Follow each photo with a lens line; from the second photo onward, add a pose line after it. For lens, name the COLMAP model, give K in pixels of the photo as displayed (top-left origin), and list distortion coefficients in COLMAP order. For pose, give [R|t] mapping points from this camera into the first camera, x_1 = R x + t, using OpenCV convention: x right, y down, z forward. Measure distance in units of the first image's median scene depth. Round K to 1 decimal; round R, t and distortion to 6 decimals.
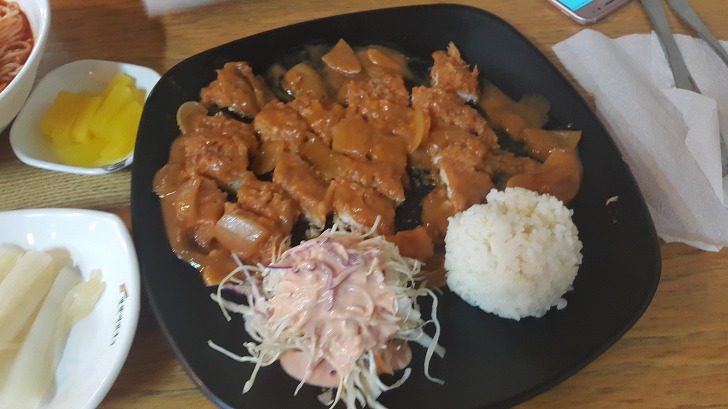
lens RADIAL K [[548.3, 0, 351.2], [0, 548.3, 203.5], [0, 0, 1]] dist [0.069075, -0.140026]
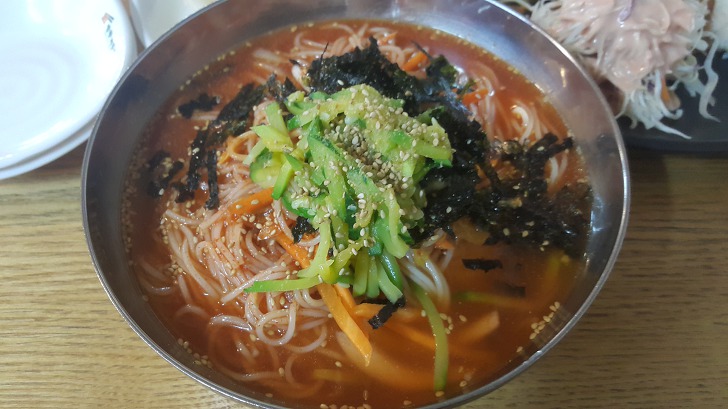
lens RADIAL K [[548.3, 0, 351.2], [0, 548.3, 203.5], [0, 0, 1]] dist [0.069075, -0.140026]
pose [[0.990352, 0.100817, -0.095069, -0.294778], [-0.097076, 0.994339, 0.043196, 0.391468], [0.098886, -0.033550, 0.994533, -0.020502]]
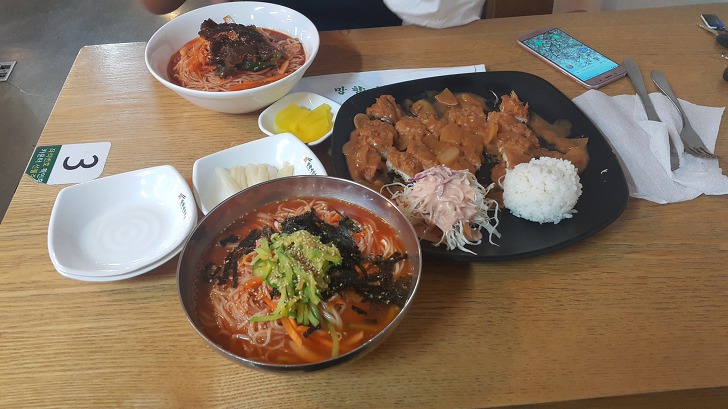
lens RADIAL K [[548.3, 0, 351.2], [0, 548.3, 203.5], [0, 0, 1]] dist [0.069075, -0.140026]
pose [[0.989372, 0.063412, -0.130853, -0.073516], [-0.088984, 0.975758, -0.199946, 0.480050], [0.115002, 0.209465, 0.971030, -0.704377]]
